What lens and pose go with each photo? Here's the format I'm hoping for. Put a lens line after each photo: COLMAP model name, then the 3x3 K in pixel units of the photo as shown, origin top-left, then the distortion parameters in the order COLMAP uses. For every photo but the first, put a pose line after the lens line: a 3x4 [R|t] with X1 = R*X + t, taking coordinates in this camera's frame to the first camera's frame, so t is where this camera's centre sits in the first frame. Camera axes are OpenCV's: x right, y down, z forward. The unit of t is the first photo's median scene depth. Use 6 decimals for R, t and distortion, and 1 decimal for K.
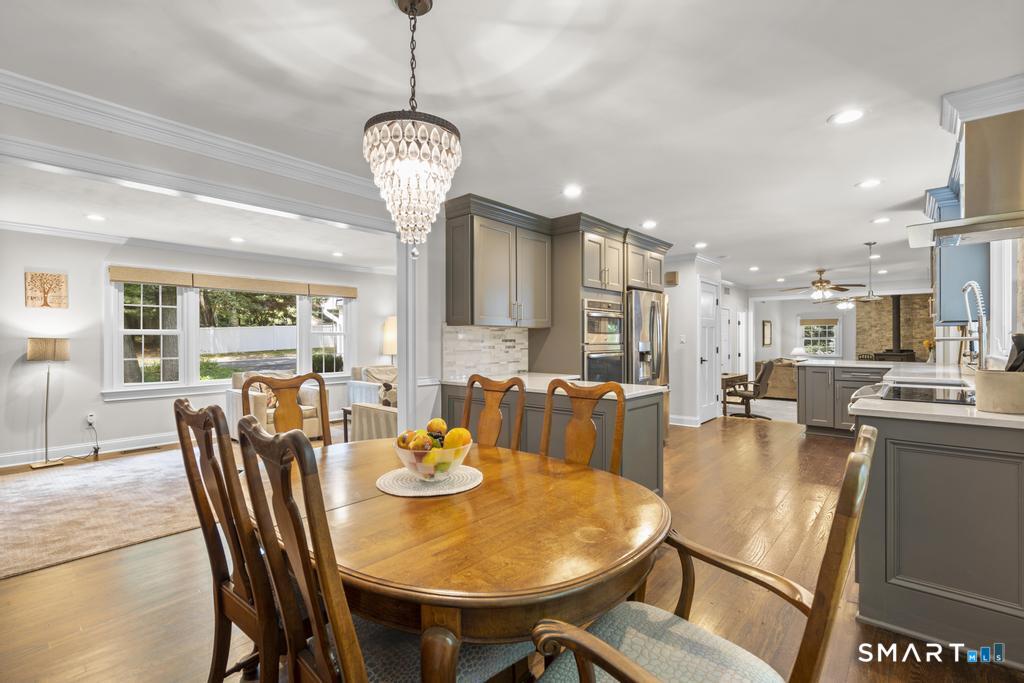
lens RADIAL K [[461.2, 0, 515.9], [0, 461.2, 341.1], [0, 0, 1]] dist [-0.004161, 0.000127]
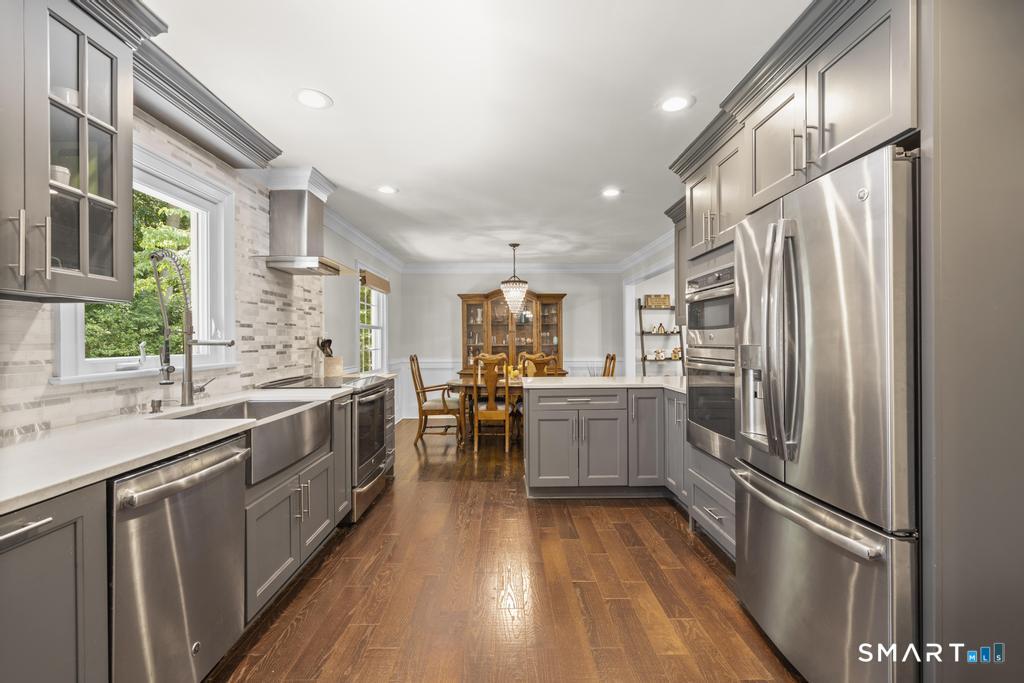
lens RADIAL K [[461.2, 0, 515.9], [0, 461.2, 341.1], [0, 0, 1]] dist [-0.004161, 0.000127]
pose [[-0.738767, 0.010123, -0.673885, 0.706542], [0.007014, 0.999949, 0.007332, -0.006196], [0.673924, 0.000690, -0.738800, 1.182630]]
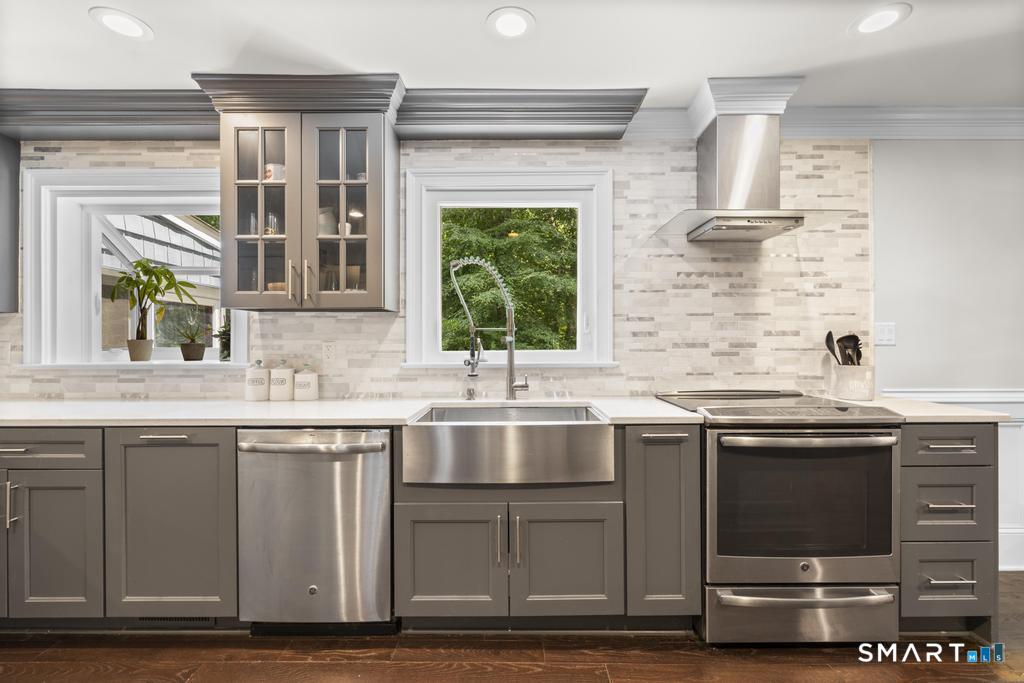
lens RADIAL K [[461.2, 0, 515.9], [0, 461.2, 341.1], [0, 0, 1]] dist [-0.004161, 0.000127]
pose [[-0.659431, 0.006199, 0.751739, 0.280053], [0.006787, 0.999974, -0.002291, -0.000480], [-0.751734, 0.003591, -0.659456, 0.939599]]
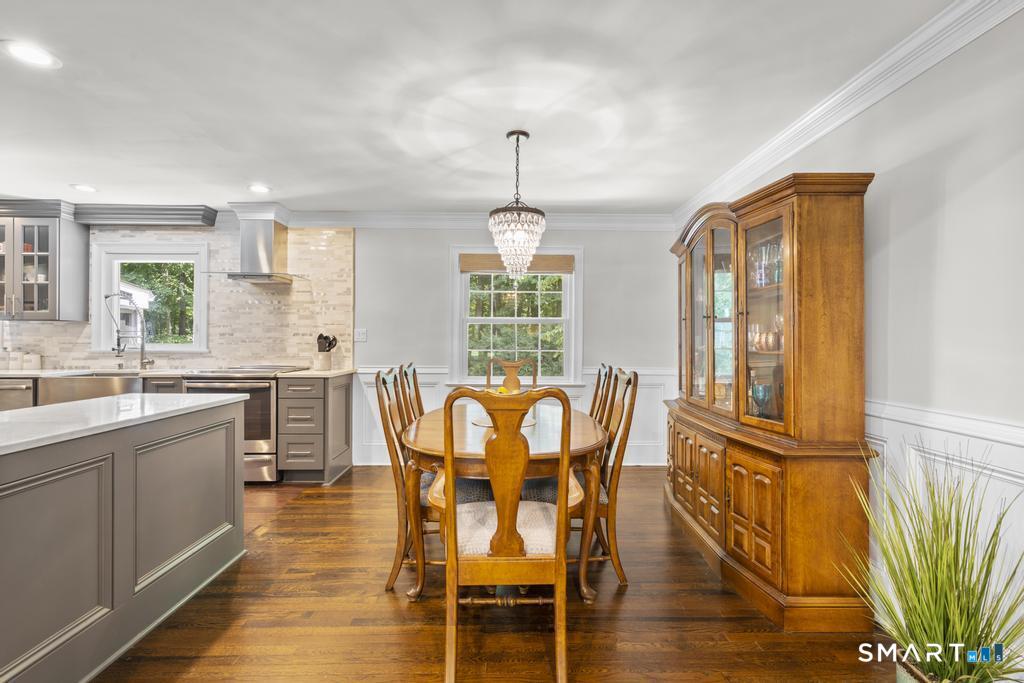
lens RADIAL K [[461.2, 0, 515.9], [0, 461.2, 341.1], [0, 0, 1]] dist [-0.004161, 0.000127]
pose [[-0.676992, 0.001019, 0.735990, -0.477898], [-0.000516, 0.999998, -0.001859, 0.005901], [-0.735990, -0.001638, -0.676990, 0.700137]]
